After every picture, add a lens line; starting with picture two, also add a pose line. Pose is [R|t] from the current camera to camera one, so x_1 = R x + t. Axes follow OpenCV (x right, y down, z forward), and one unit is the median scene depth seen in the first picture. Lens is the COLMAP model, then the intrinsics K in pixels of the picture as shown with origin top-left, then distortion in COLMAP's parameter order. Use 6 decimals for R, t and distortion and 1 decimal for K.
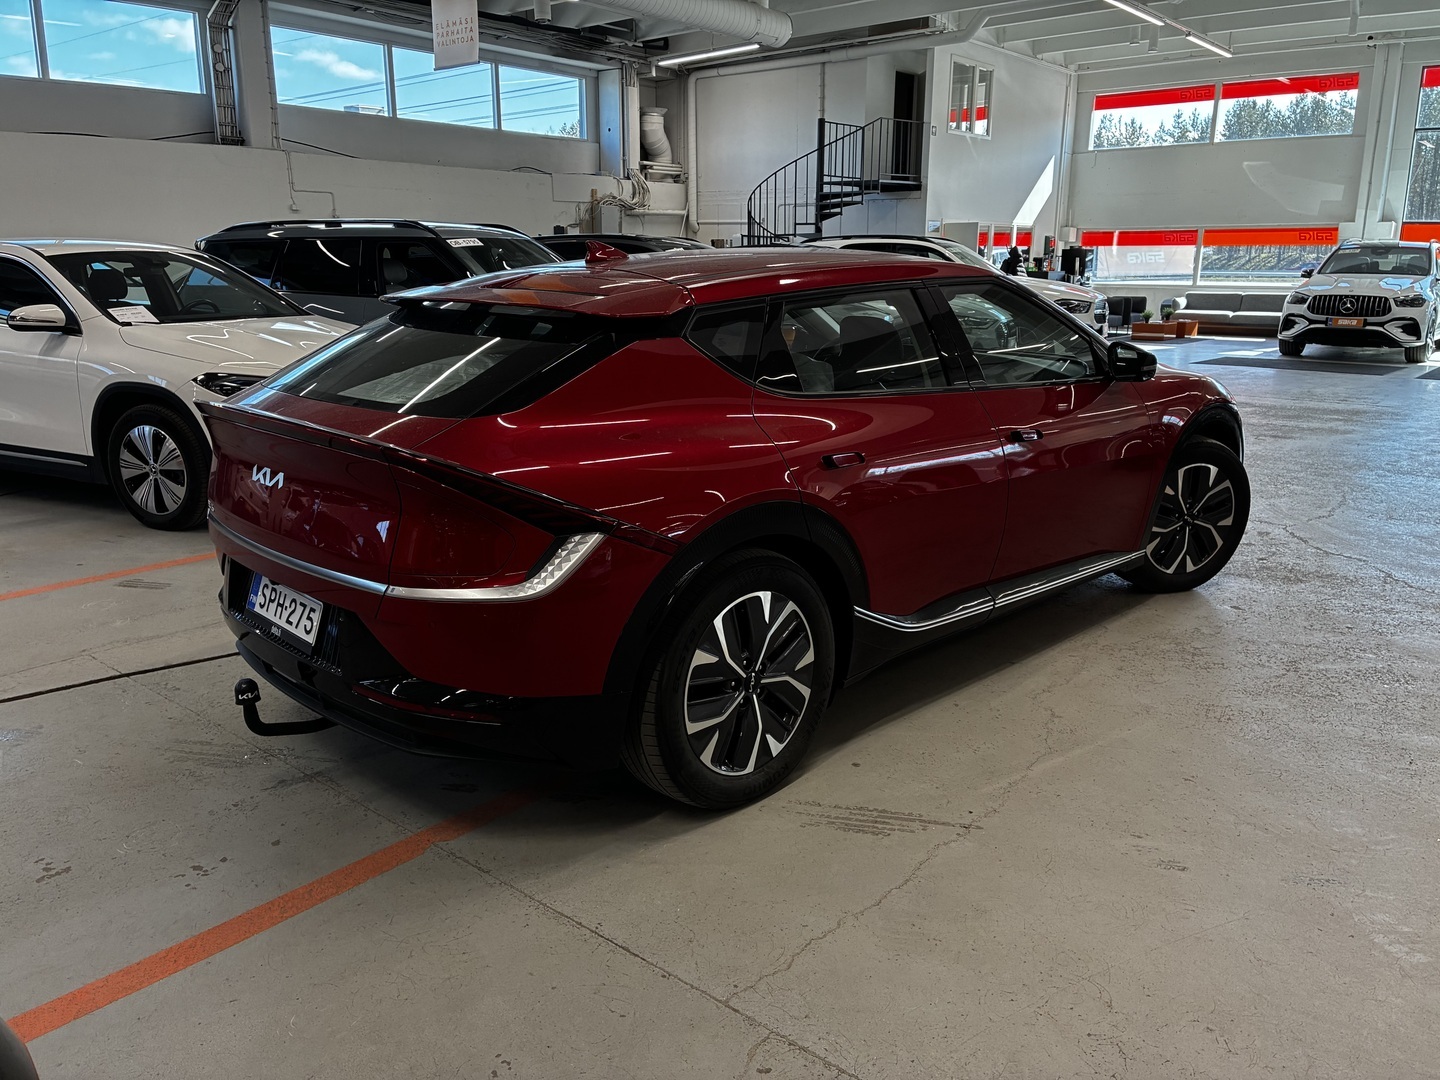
lens RADIAL K [[1110.9, 0, 722.1], [0, 1110.9, 541.7], [0, 0, 1]] dist [0.003485, 0.000441]
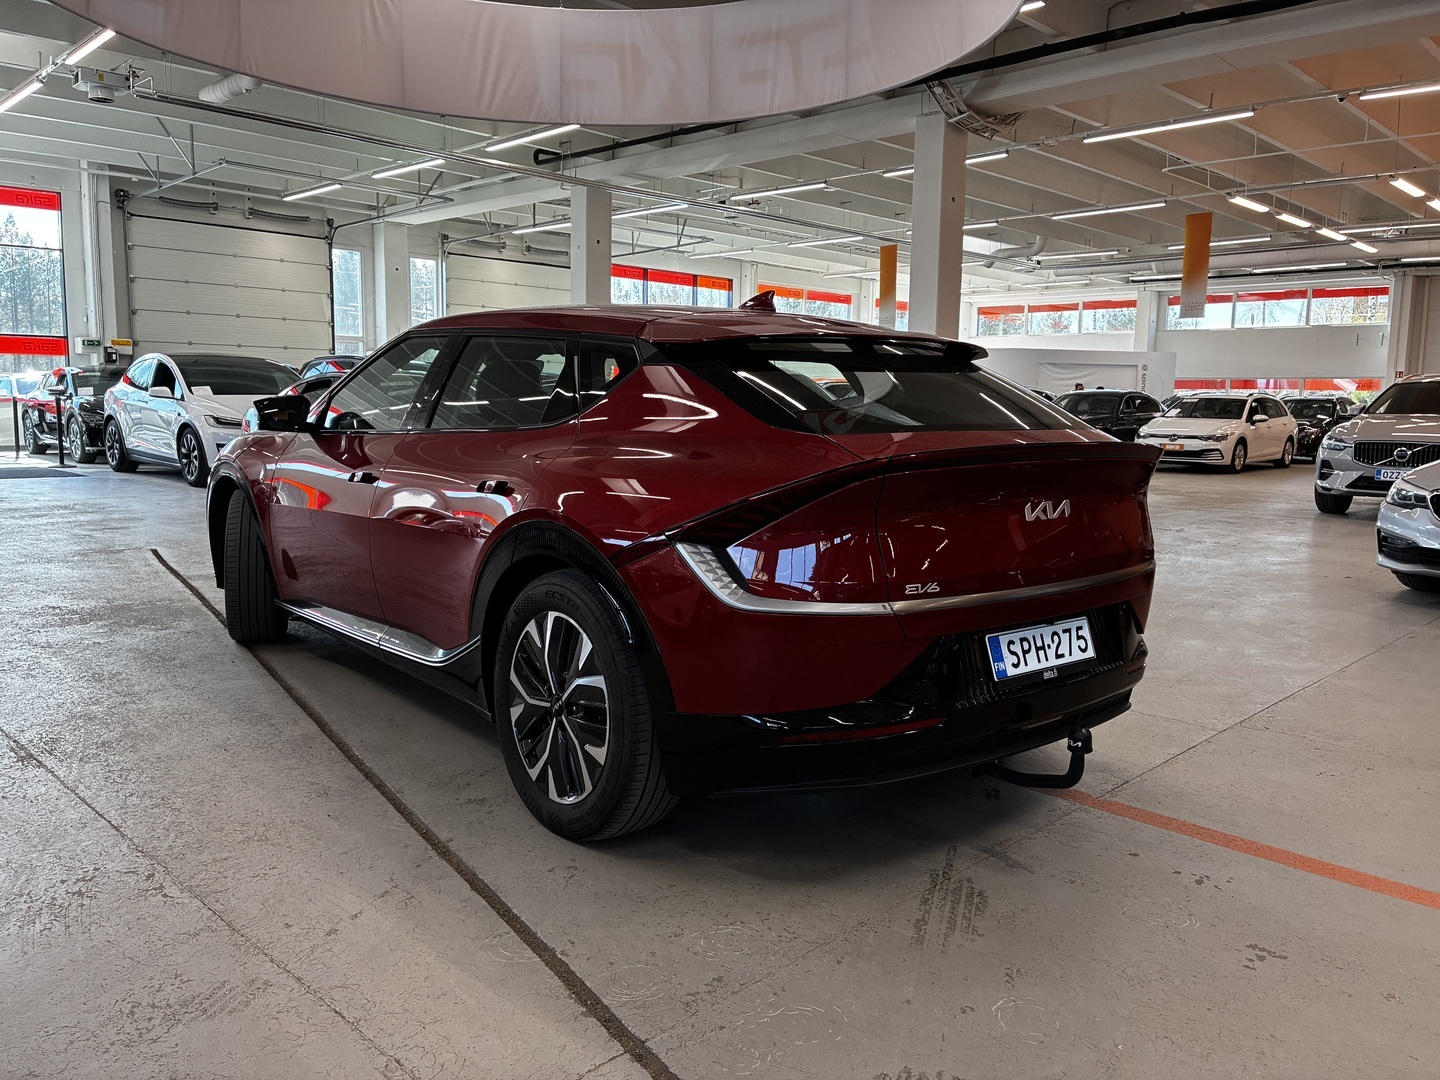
lens RADIAL K [[1110.9, 0, 720.0], [0, 1110.9, 536.9], [0, 0, 1]] dist [0.003485, 0.000441]
pose [[0.063887, -0.120024, 0.990713, -1.351553], [0.226338, 0.968614, 0.102751, -0.194769], [-0.971952, 0.217671, 0.089048, 1.172767]]
